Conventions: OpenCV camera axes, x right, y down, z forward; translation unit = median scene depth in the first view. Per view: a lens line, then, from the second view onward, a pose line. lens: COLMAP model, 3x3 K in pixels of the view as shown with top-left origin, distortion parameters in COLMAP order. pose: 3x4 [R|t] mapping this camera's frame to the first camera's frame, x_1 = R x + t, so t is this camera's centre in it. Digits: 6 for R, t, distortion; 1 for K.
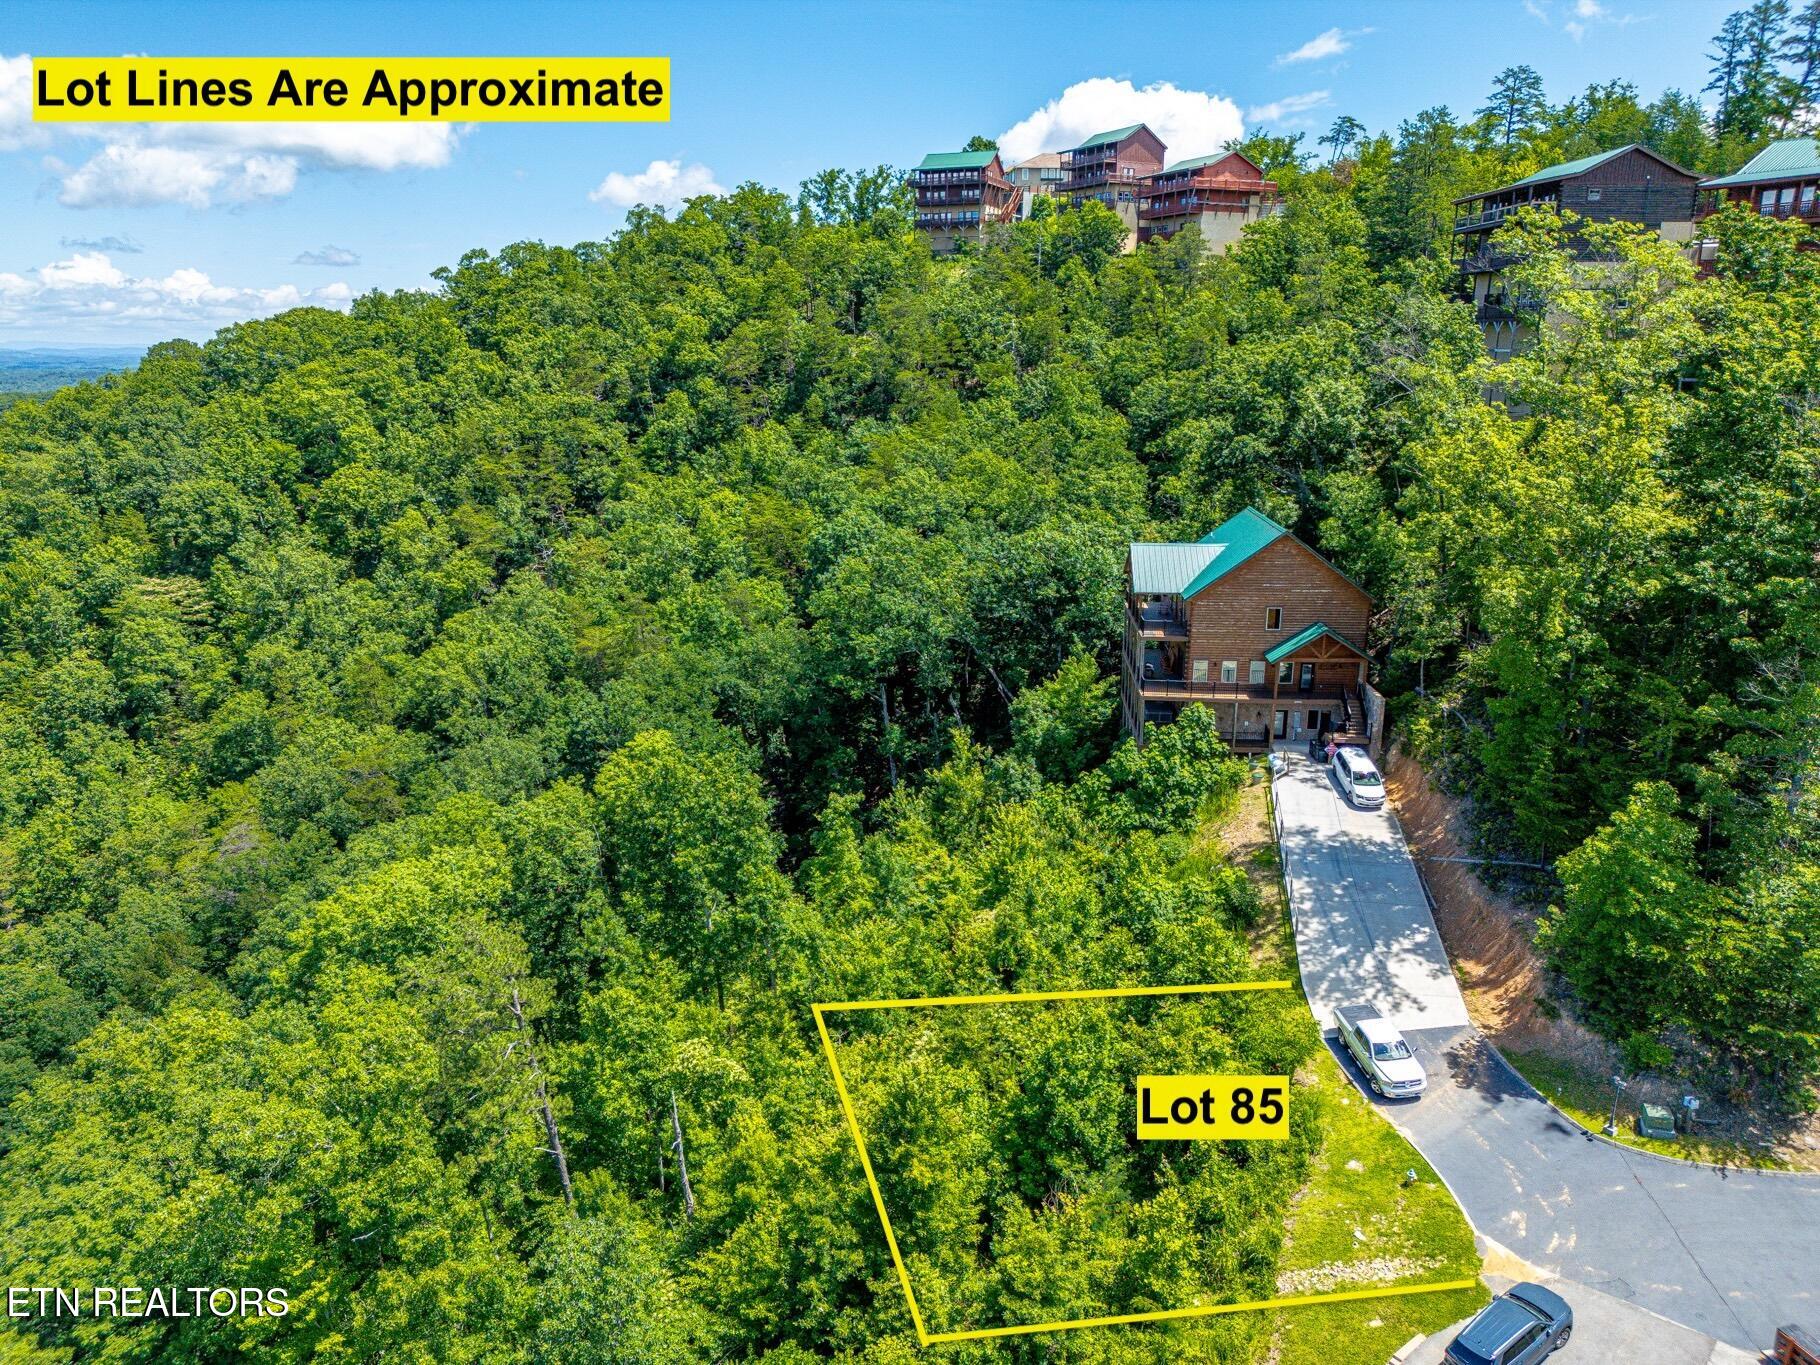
lens RADIAL K [[1303.4, 0, 910.0], [0, 1303.4, 682.5], [0, 0, 1]] dist [0.062047, -0.057185]
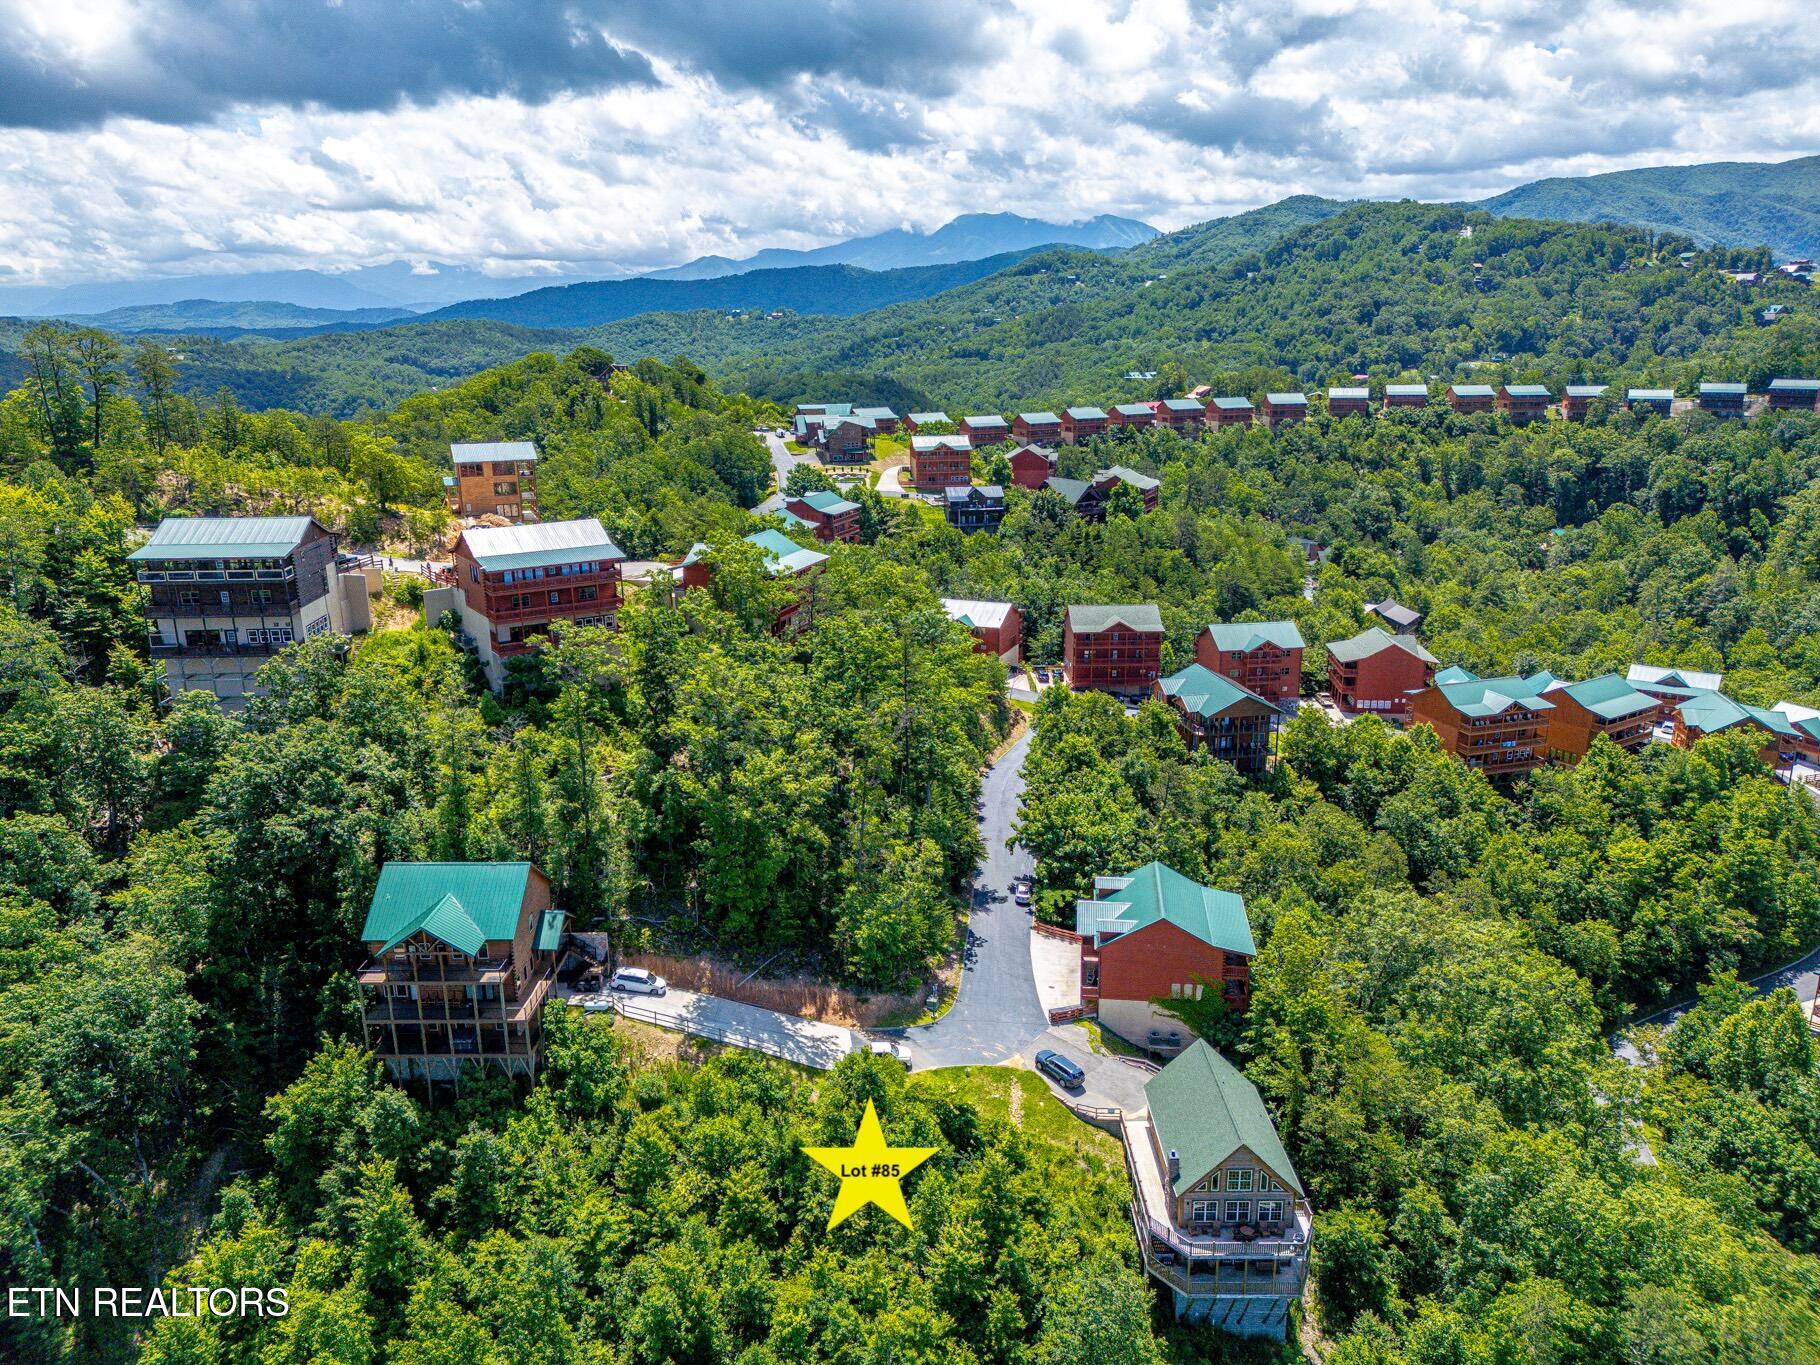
lens RADIAL K [[1303.4, 0, 910.0], [0, 1303.4, 682.5], [0, 0, 1]] dist [0.062047, -0.057185]
pose [[-0.048955, -0.273976, 0.960490, -0.923560], [0.258244, 0.925472, 0.277150, -0.520255], [-0.964839, 0.261609, 0.025446, 0.478379]]
